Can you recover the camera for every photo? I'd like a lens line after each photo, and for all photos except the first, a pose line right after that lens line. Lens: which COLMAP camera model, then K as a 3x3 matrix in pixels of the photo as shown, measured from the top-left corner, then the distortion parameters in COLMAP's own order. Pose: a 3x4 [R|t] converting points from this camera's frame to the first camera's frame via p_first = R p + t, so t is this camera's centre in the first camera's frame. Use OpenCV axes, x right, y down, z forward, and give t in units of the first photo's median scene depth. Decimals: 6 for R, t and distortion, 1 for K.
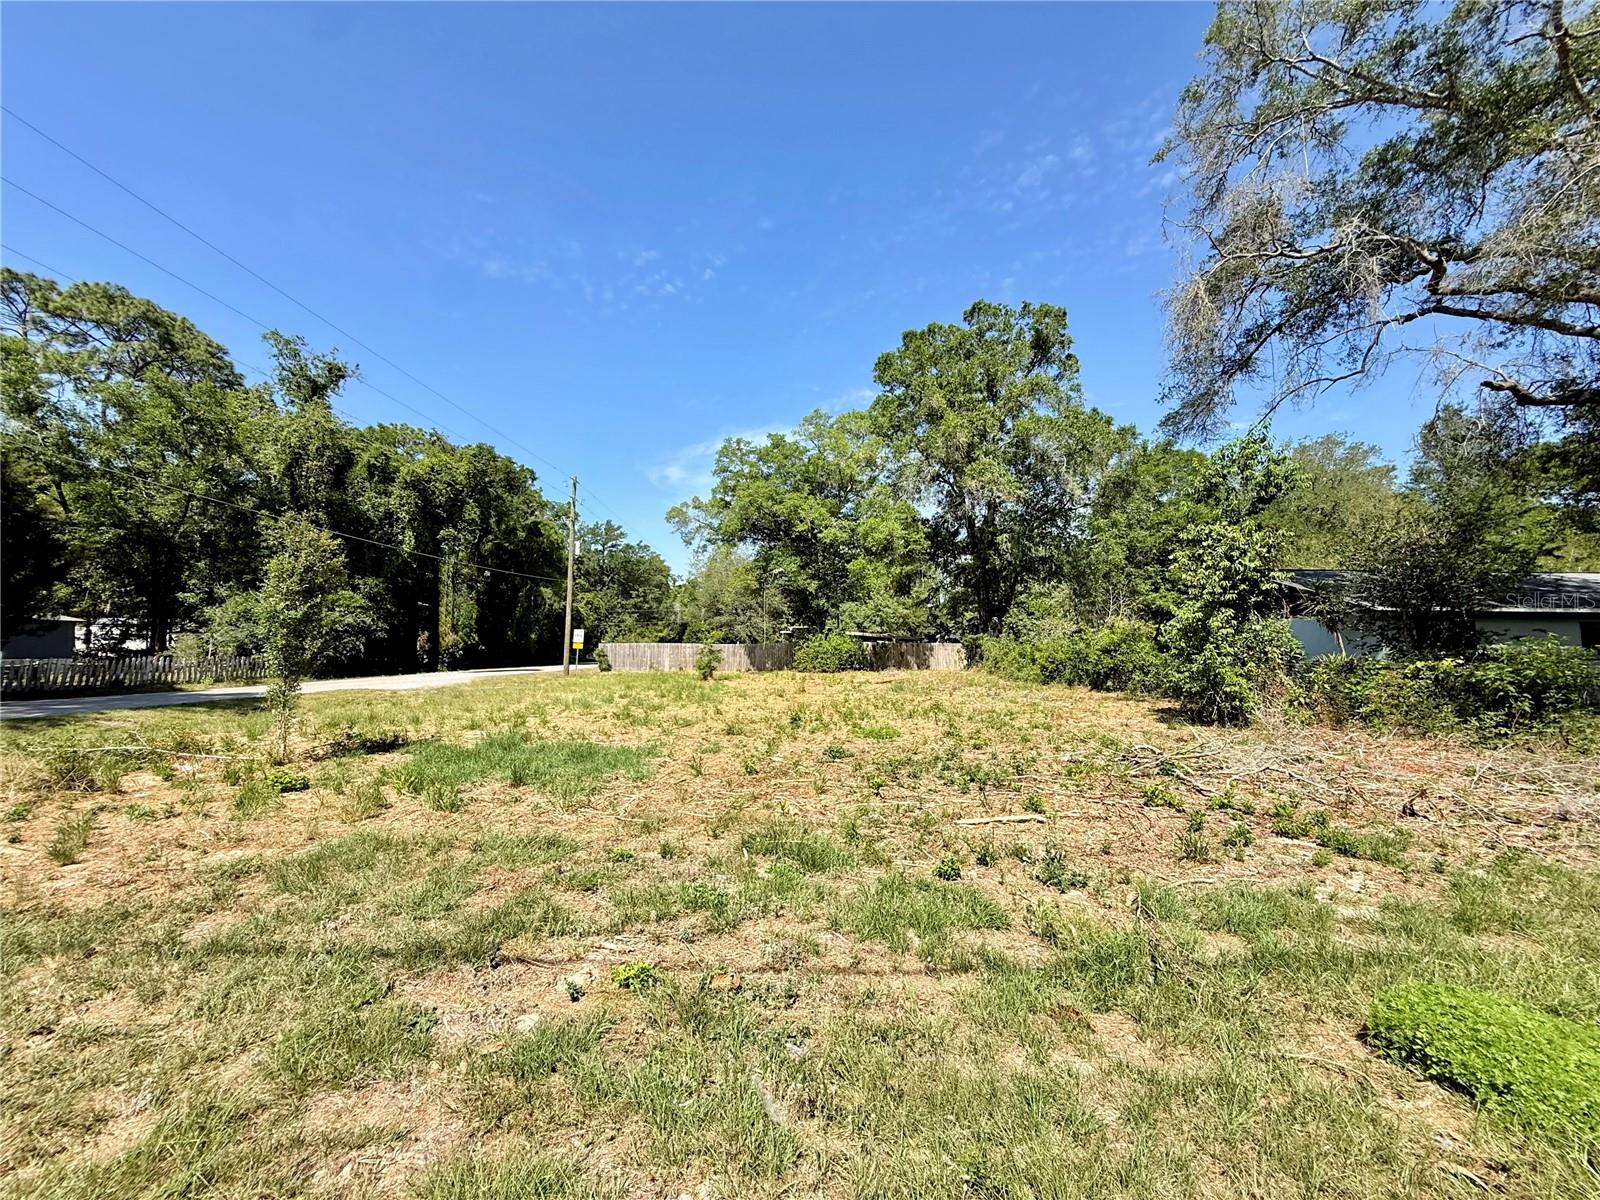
lens RADIAL K [[639.9, 0, 796.6], [0, 639.9, 598.5], [0, 0, 1]] dist [0.001682, -0.000442]
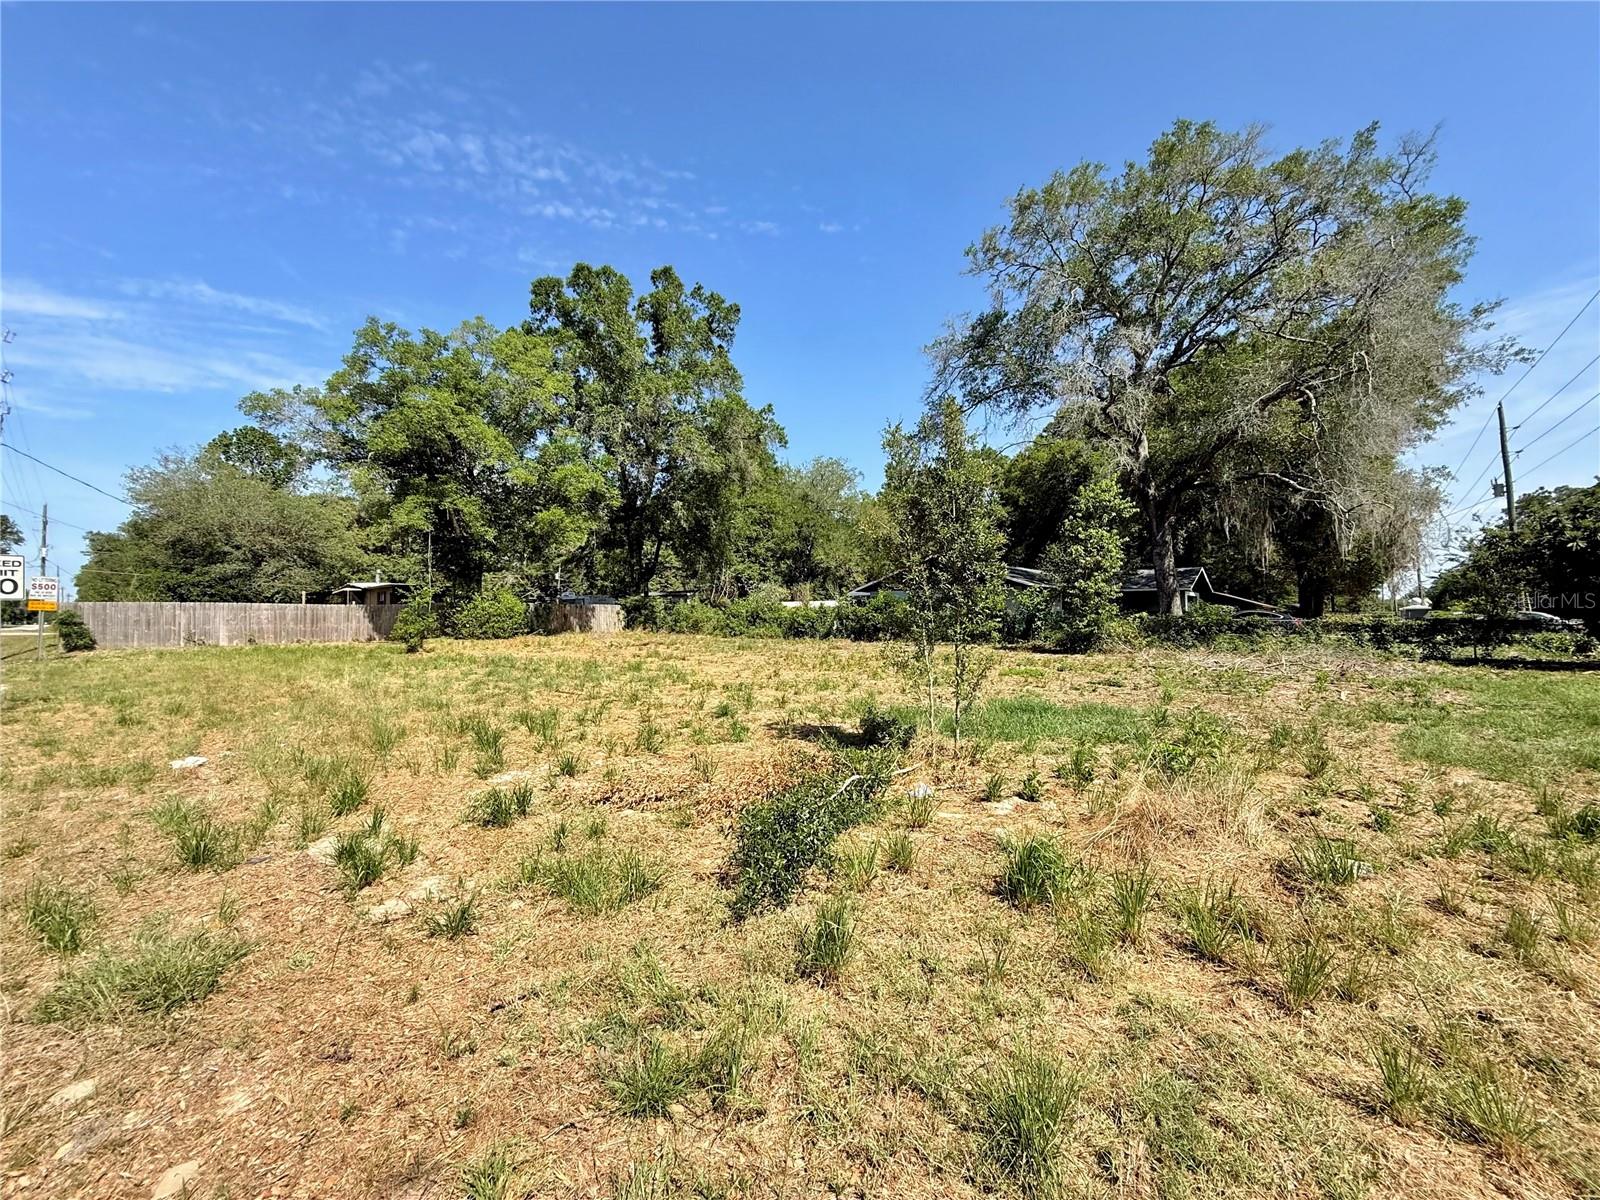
lens RADIAL K [[639.9, 0, 795.2], [0, 639.9, 604.0], [0, 0, 1]] dist [0.001682, -0.000442]
pose [[0.654625, 0.006863, 0.755923, -0.339039], [-0.054960, 0.997745, 0.038537, 0.016145], [-0.753954, -0.066773, 0.653525, 0.154645]]
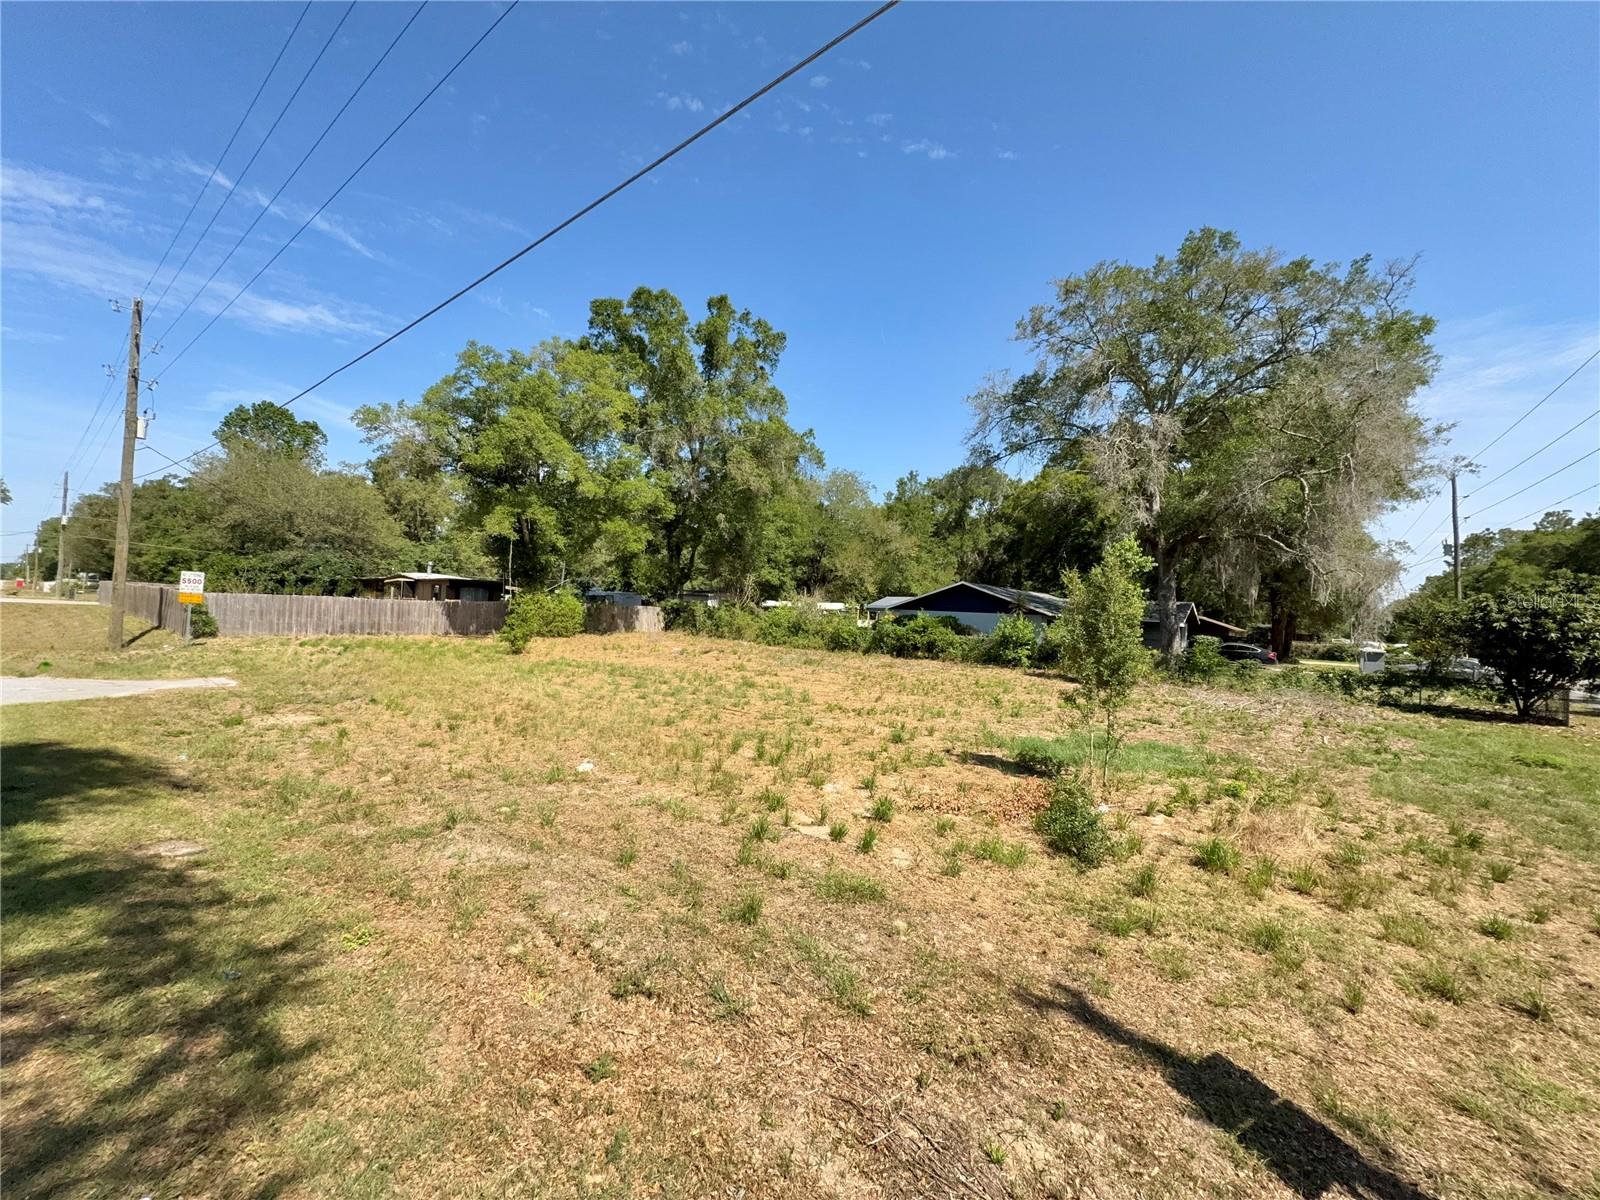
lens RADIAL K [[639.9, 0, 800.1], [0, 639.9, 605.5], [0, 0, 1]] dist [0.001682, -0.000442]
pose [[0.619392, 0.026346, 0.784640, -0.466592], [-0.106566, 0.993008, 0.050780, -0.012340], [-0.777816, -0.115068, 0.617869, 0.171686]]
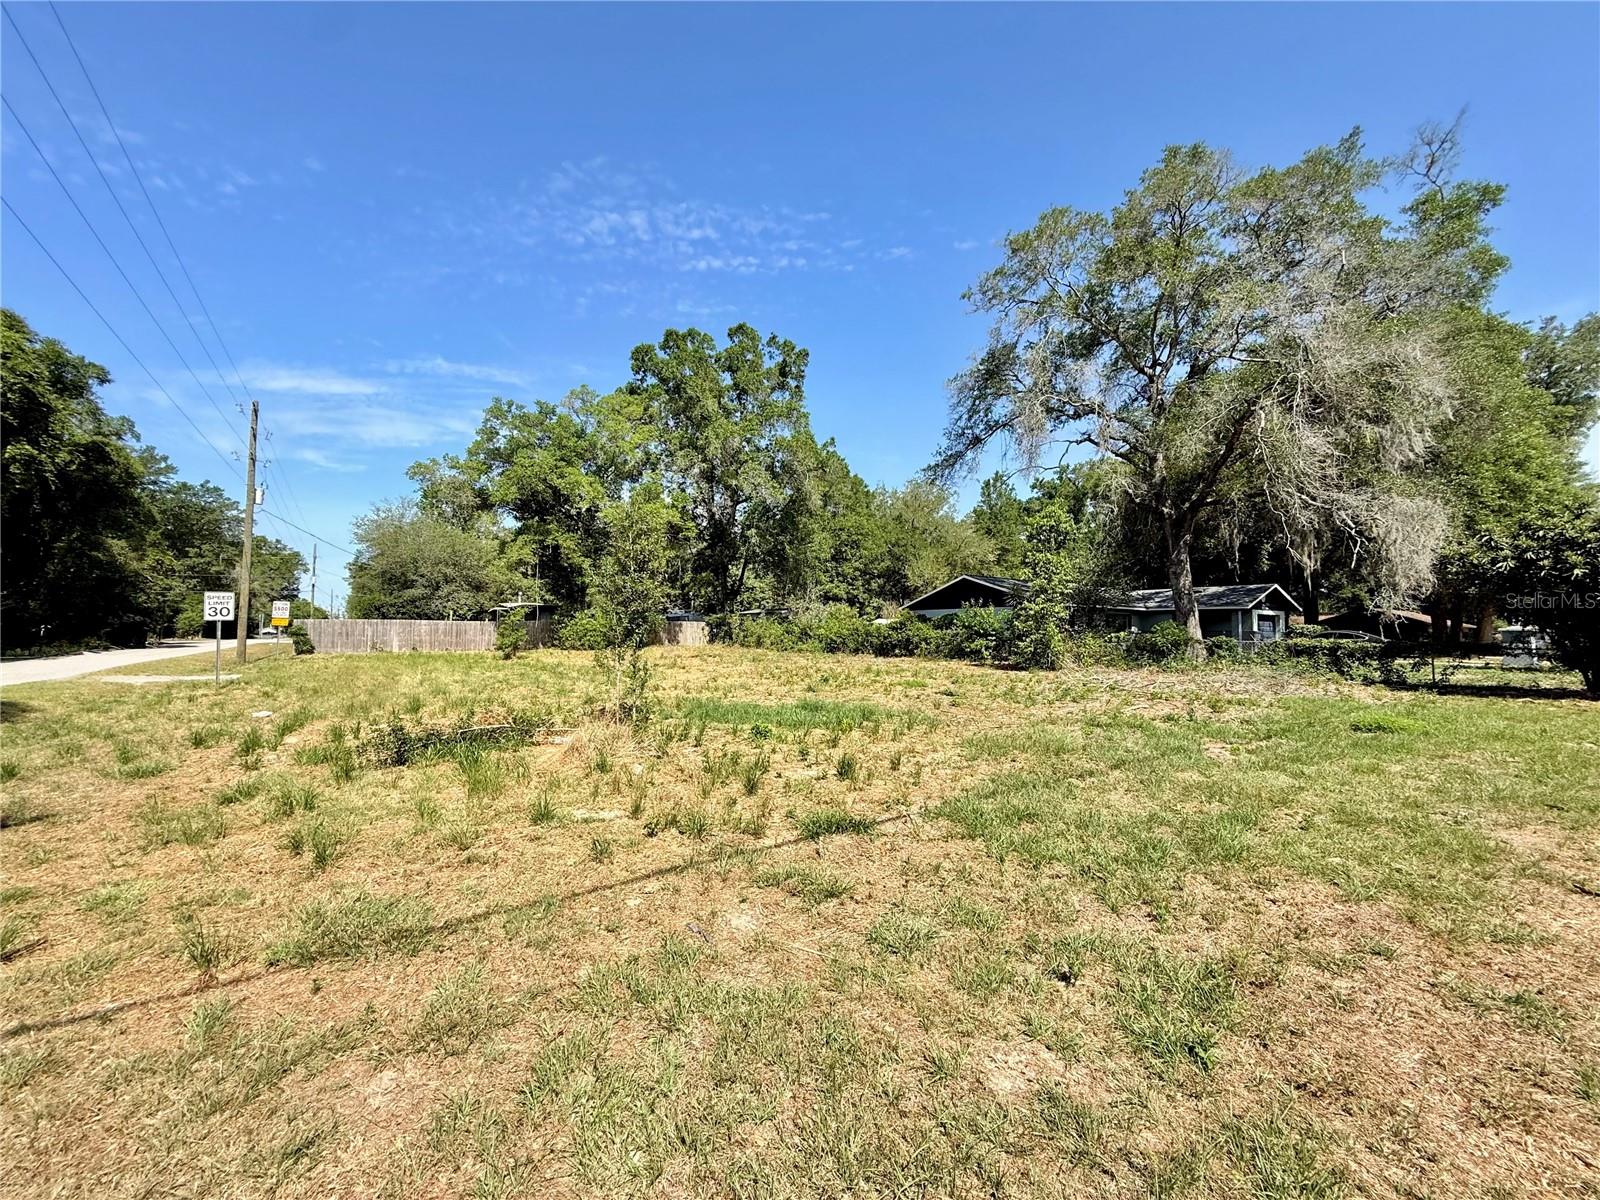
lens RADIAL K [[639.9, 0, 795.6], [0, 639.9, 594.3], [0, 0, 1]] dist [0.001682, -0.000442]
pose [[0.817904, 0.031975, 0.574466, -0.277296], [-0.047118, 0.998823, 0.011490, 0.001347], [-0.573423, -0.036466, 0.818448, -0.009073]]
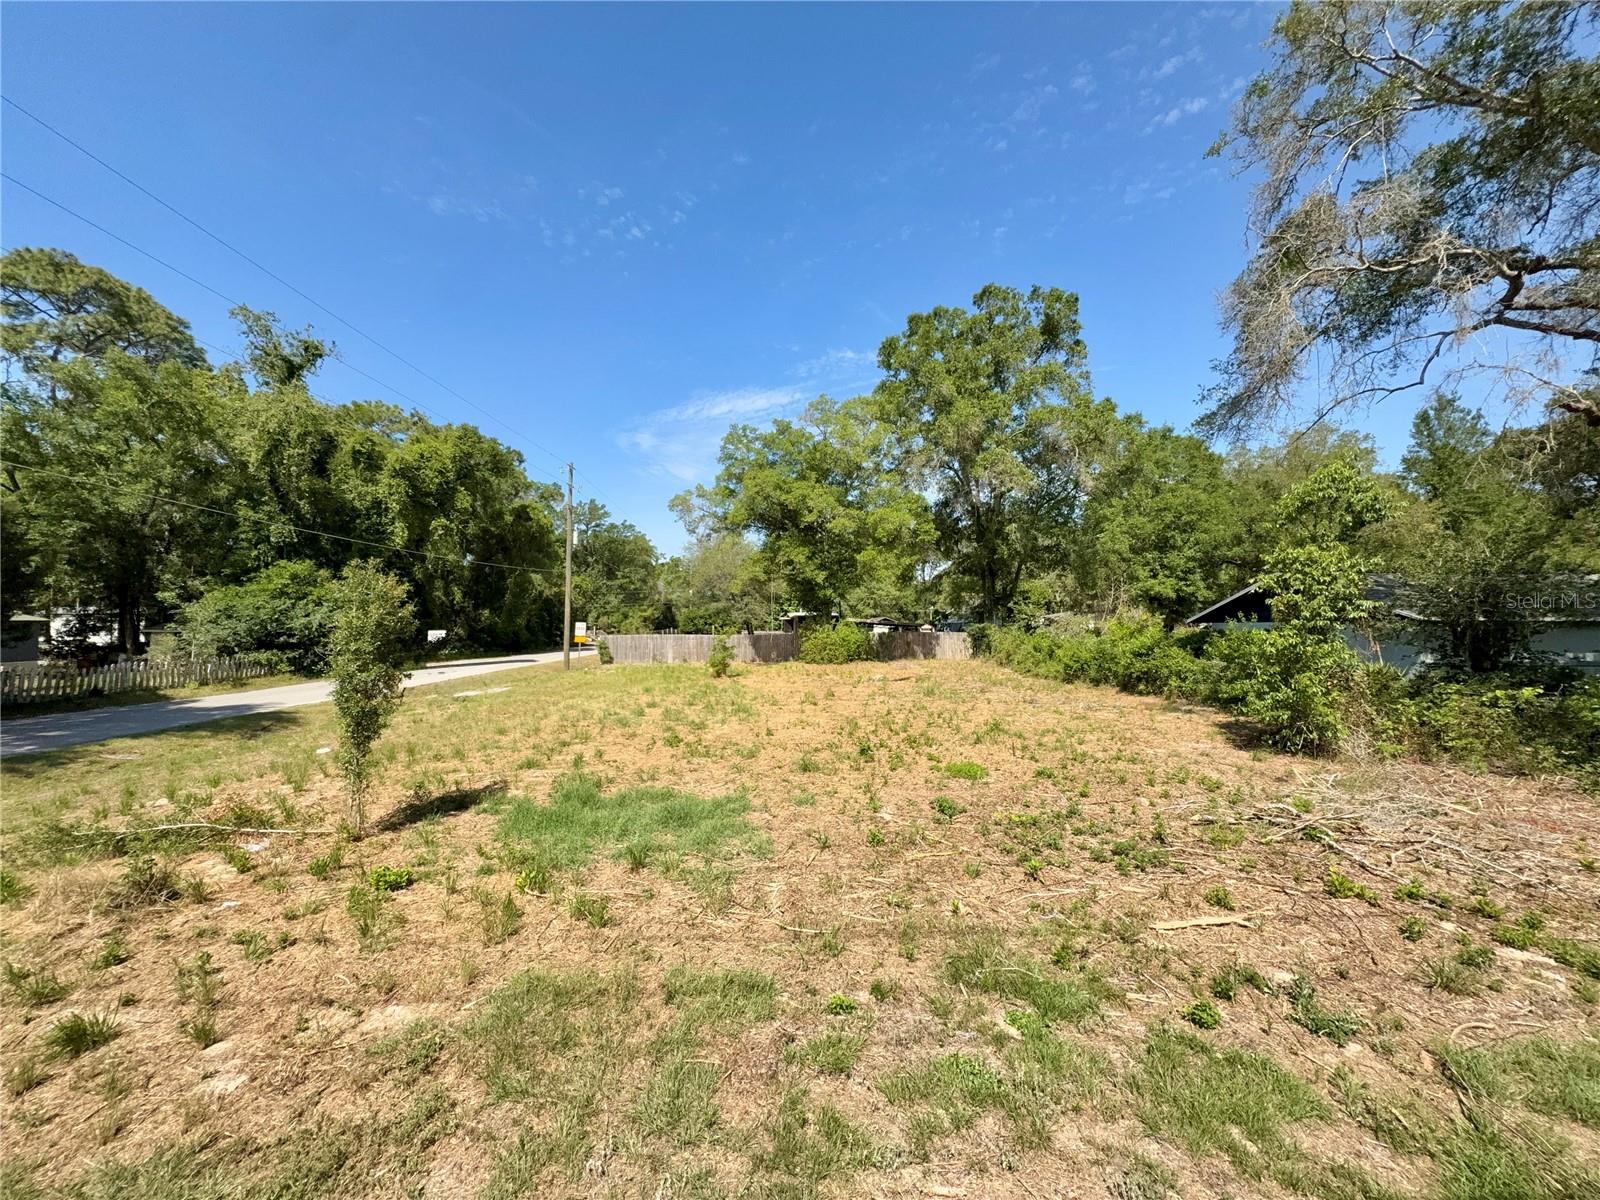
lens RADIAL K [[639.9, 0, 801.3], [0, 639.9, 598.8], [0, 0, 1]] dist [0.001682, -0.000442]
pose [[0.999043, -0.005625, 0.043379, -0.047313], [0.003796, 0.999104, 0.042141, -0.027022], [-0.043577, -0.041936, 0.998170, 0.016510]]
